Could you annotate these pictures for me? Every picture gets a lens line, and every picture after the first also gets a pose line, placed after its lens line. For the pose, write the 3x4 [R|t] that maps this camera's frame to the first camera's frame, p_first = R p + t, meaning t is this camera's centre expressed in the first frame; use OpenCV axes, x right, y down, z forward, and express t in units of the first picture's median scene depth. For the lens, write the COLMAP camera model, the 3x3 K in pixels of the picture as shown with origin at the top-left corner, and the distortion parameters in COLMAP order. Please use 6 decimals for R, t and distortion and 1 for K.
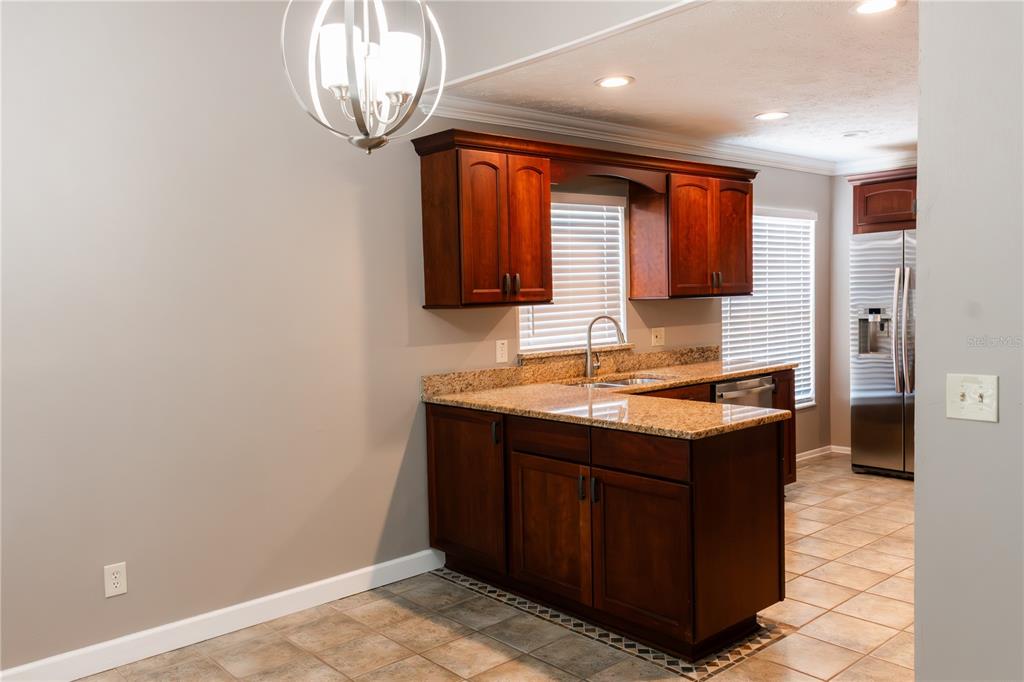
lens RADIAL K [[831.7, 0, 512.0], [0, 831.7, 341.0], [0, 0, 1]] dist [0.031464, 0.001069]
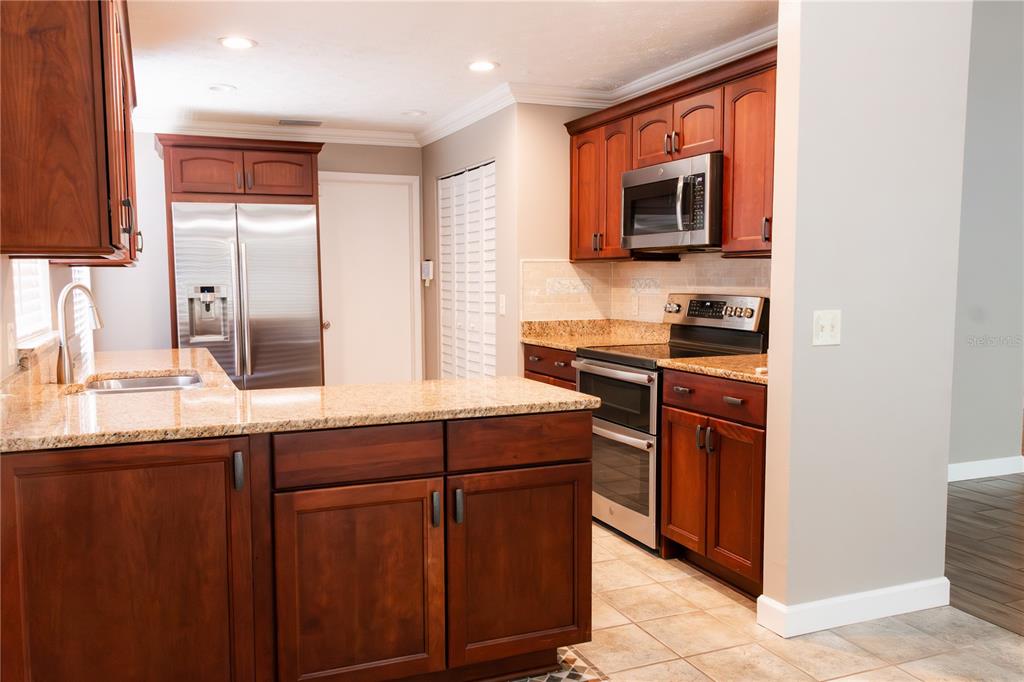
lens RADIAL K [[831.7, 0, 512.0], [0, 831.7, 341.0], [0, 0, 1]] dist [0.031464, 0.001069]
pose [[0.310402, -0.046686, 0.949458, -0.417950], [0.051512, 0.998152, 0.032239, 0.009902], [-0.949209, 0.038901, 0.312233, 0.526287]]
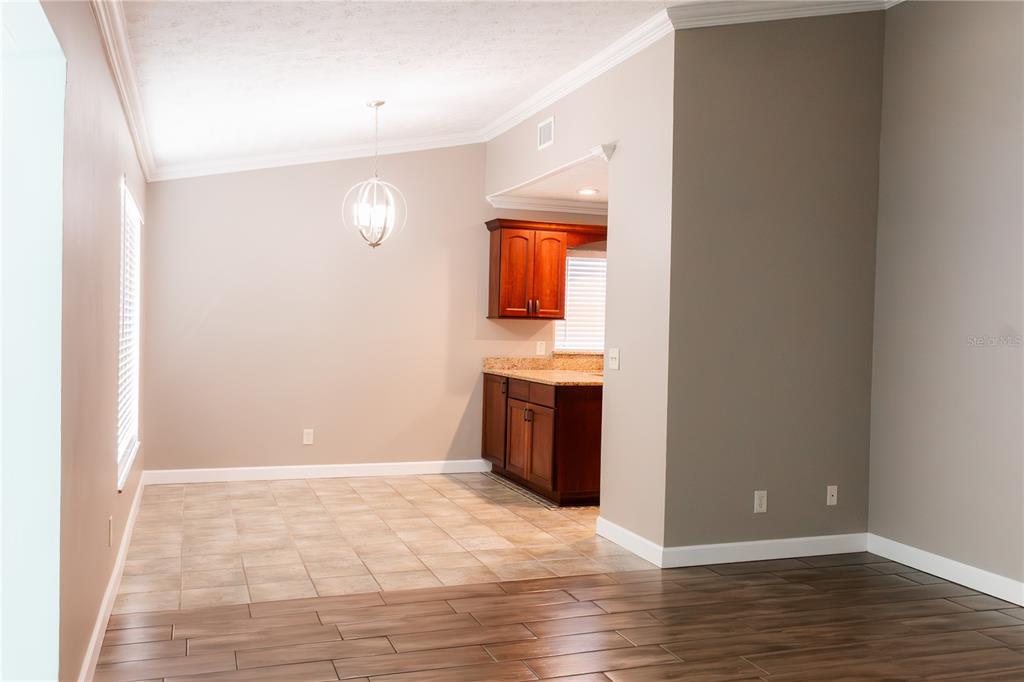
lens RADIAL K [[831.7, 0, 512.0], [0, 831.7, 341.0], [0, 0, 1]] dist [0.031464, 0.001069]
pose [[0.938179, 0.057876, -0.341276, 0.538196], [-0.070763, 0.997169, -0.025423, 0.048120], [0.338839, 0.048001, 0.939619, -0.608290]]
